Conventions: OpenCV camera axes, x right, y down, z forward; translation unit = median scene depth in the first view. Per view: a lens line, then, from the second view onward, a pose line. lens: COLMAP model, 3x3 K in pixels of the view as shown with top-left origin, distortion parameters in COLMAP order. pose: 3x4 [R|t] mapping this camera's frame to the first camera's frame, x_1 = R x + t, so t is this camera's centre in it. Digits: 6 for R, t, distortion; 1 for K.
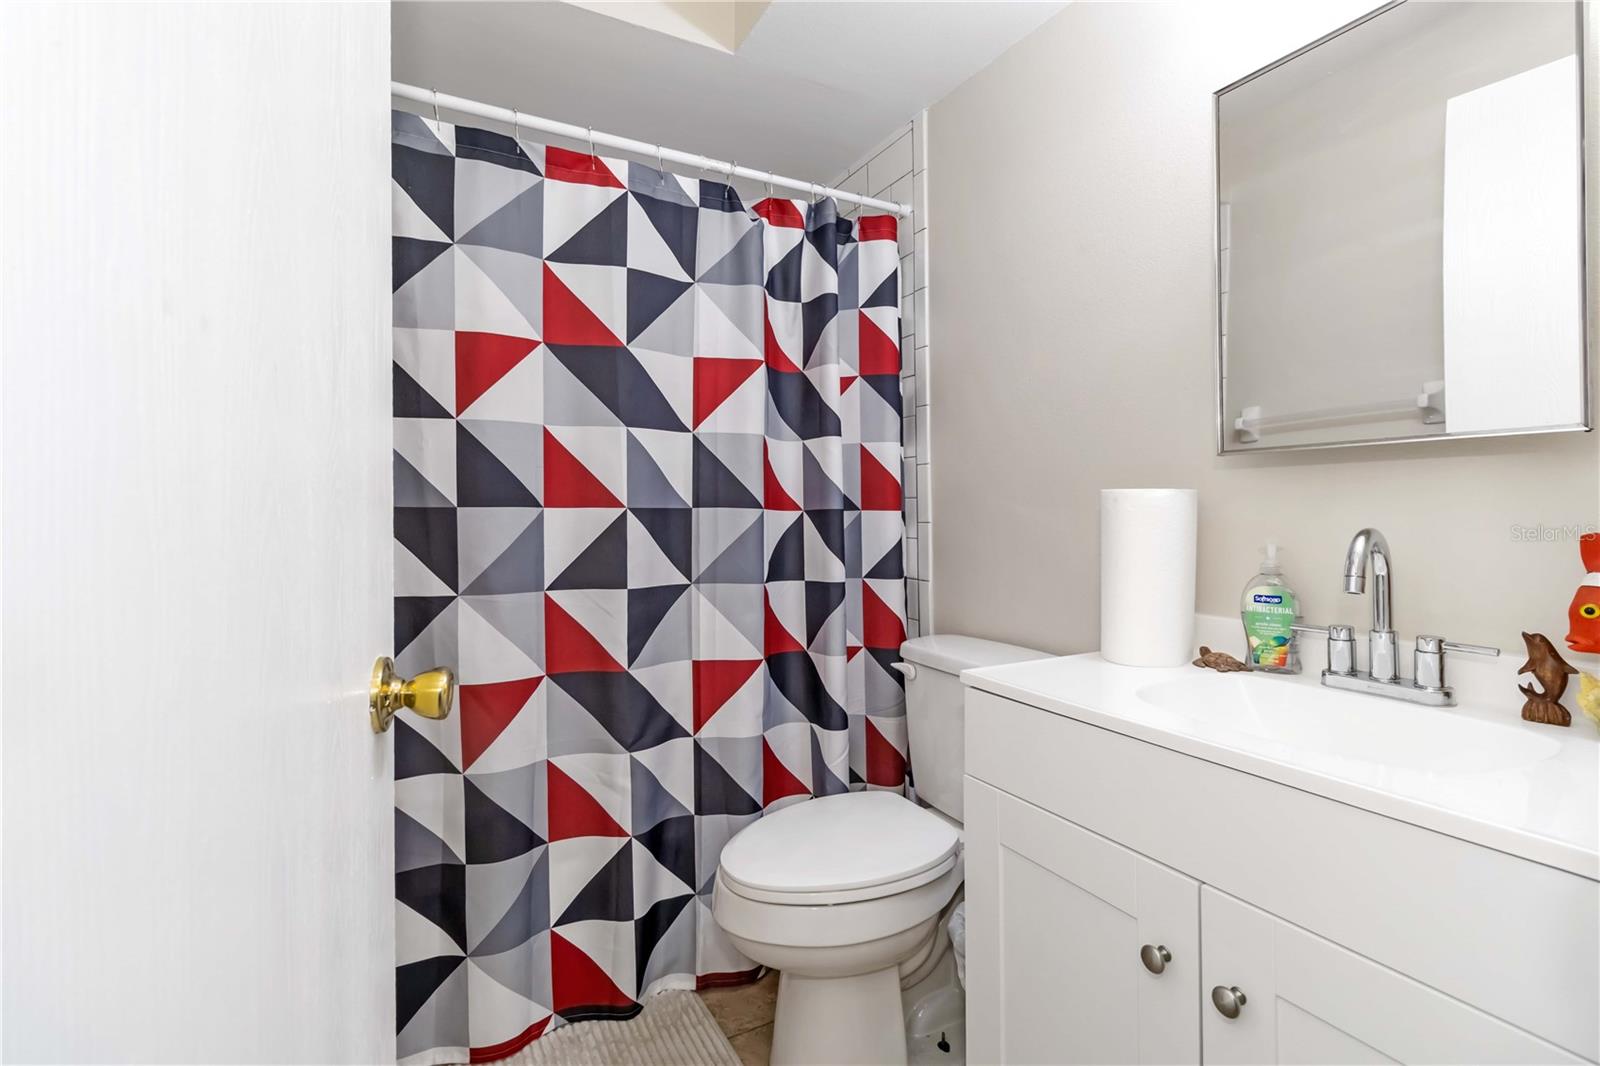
lens RADIAL K [[742.6, 0, 797.7], [0, 742.6, 526.9], [0, 0, 1]] dist [0.002464, 0.000544]
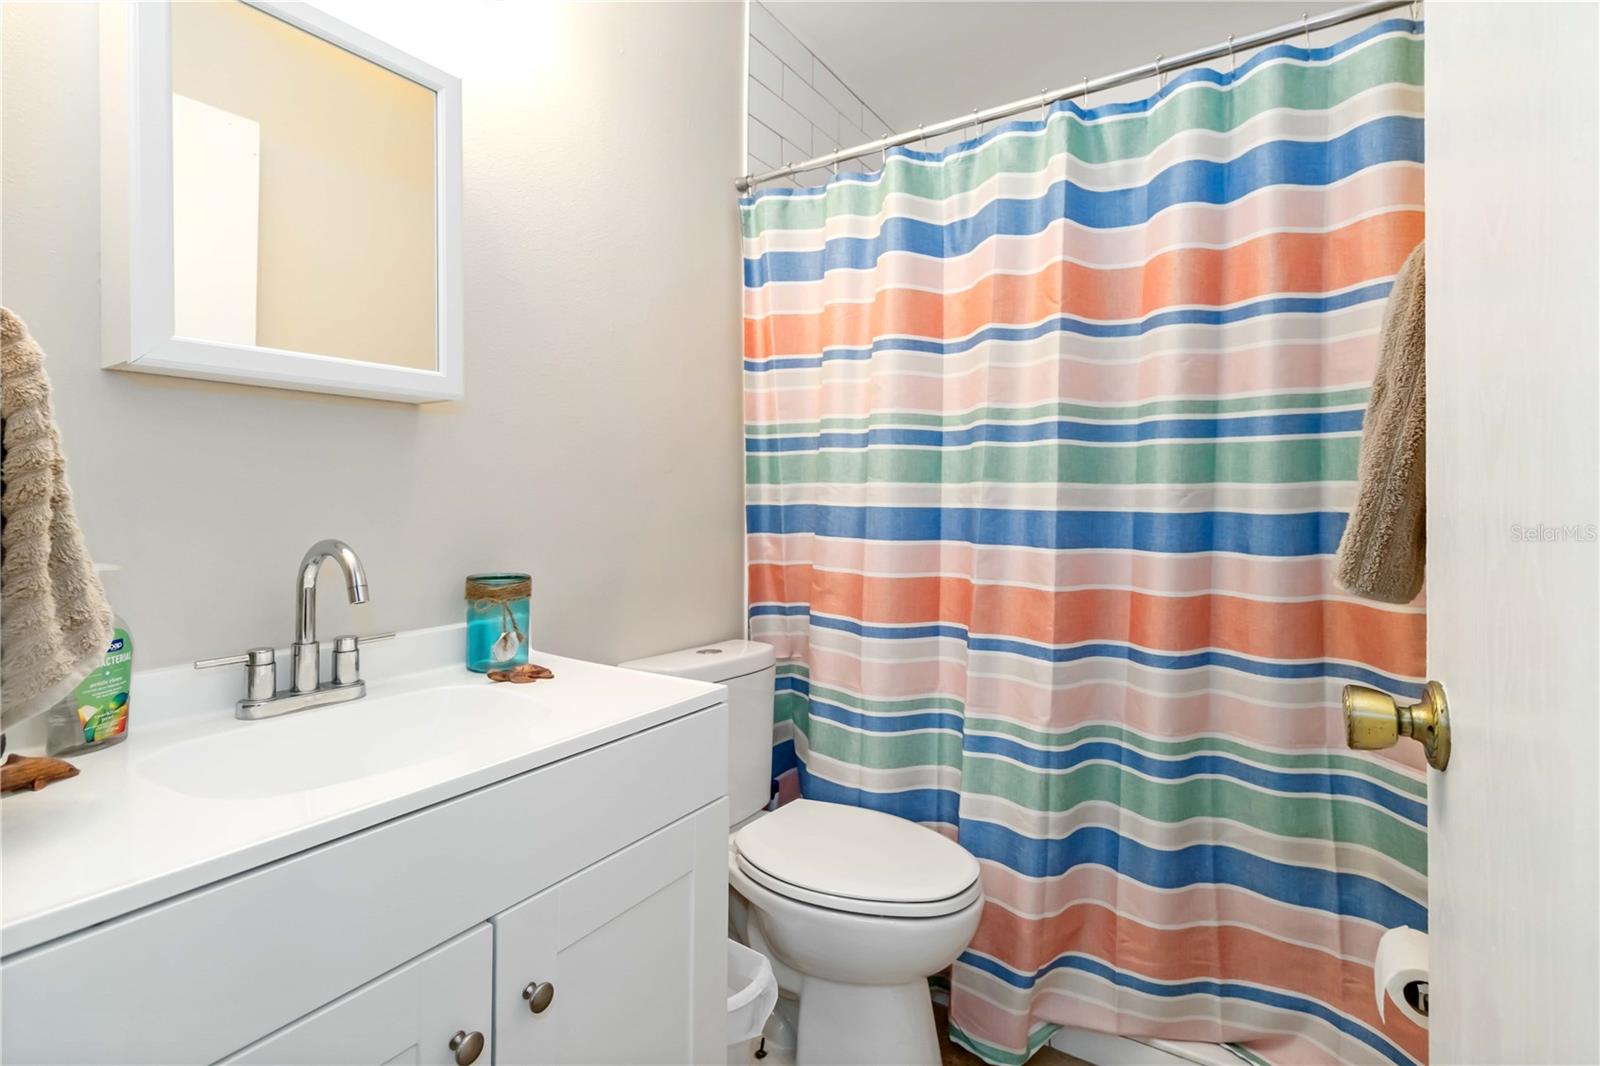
lens RADIAL K [[742.6, 0, 801.8], [0, 742.6, 498.7], [0, 0, 1]] dist [0.002464, 0.000544]
pose [[-0.476712, 0.002941, 0.879055, -0.379820], [0.006899, 0.999976, 0.000396, -0.044135], [-0.879033, 0.006253, -0.476720, 0.902783]]
